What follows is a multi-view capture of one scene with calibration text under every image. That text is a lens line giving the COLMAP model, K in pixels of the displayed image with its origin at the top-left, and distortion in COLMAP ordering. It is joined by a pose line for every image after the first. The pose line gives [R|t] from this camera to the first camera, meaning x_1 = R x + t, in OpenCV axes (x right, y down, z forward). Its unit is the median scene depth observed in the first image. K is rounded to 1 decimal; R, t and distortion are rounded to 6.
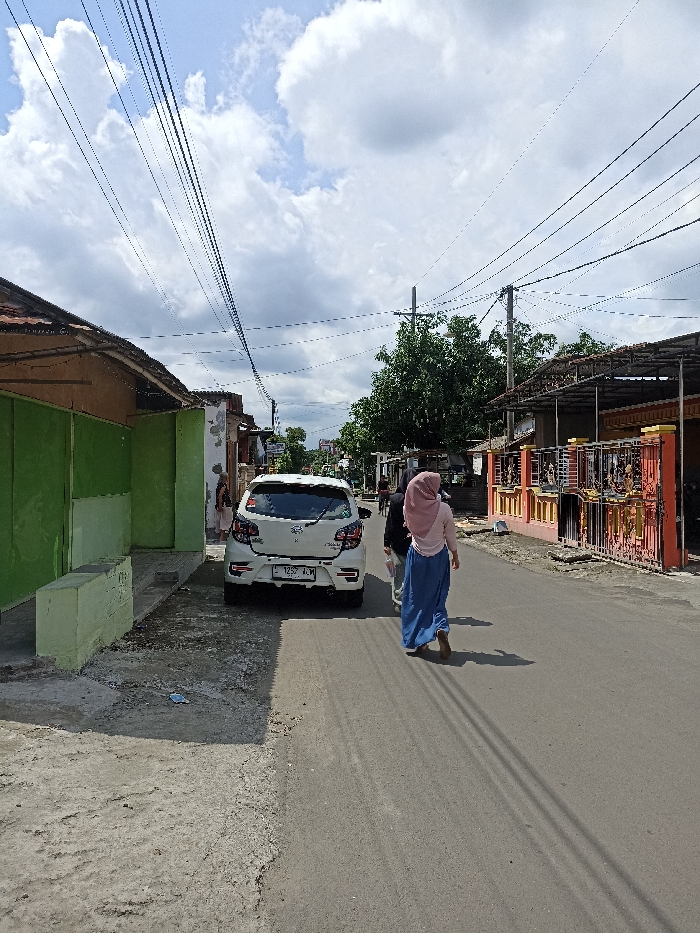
lens RADIAL K [[782.9, 0, 350.0], [0, 782.9, 466.5], [0, 0, 1]] dist [0.004828, 0.000205]
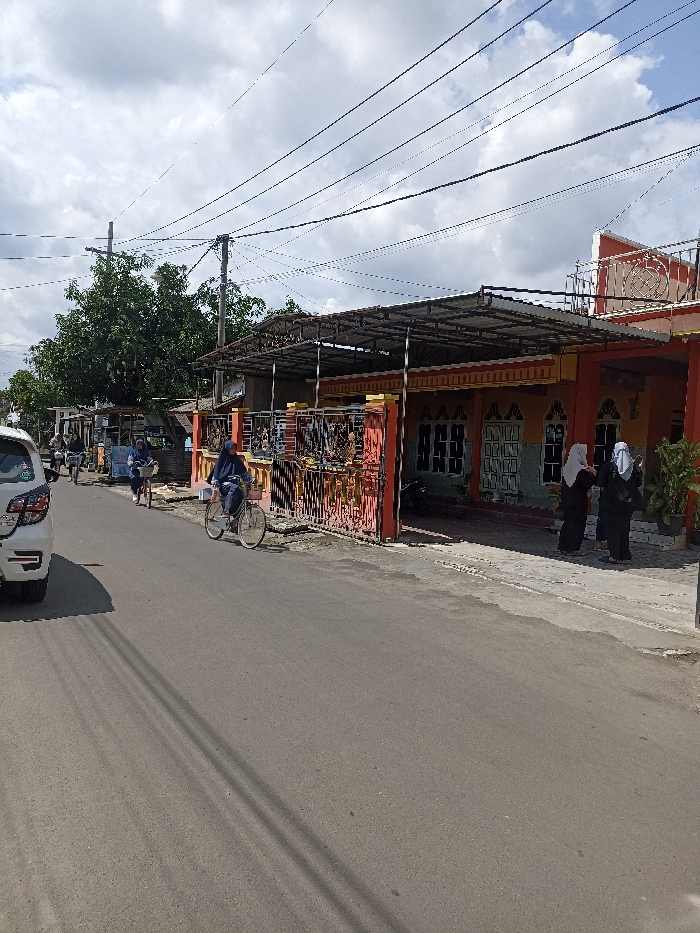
lens RADIAL K [[653.8, 0, 350.0], [0, 653.8, 466.5], [0, 0, 1]] dist [0.002864, 0.002382]
pose [[0.887070, 0.034014, 0.460380, -0.014136], [-0.051956, 0.998302, 0.026353, 0.016199], [-0.458702, -0.047296, 0.887331, 0.257070]]
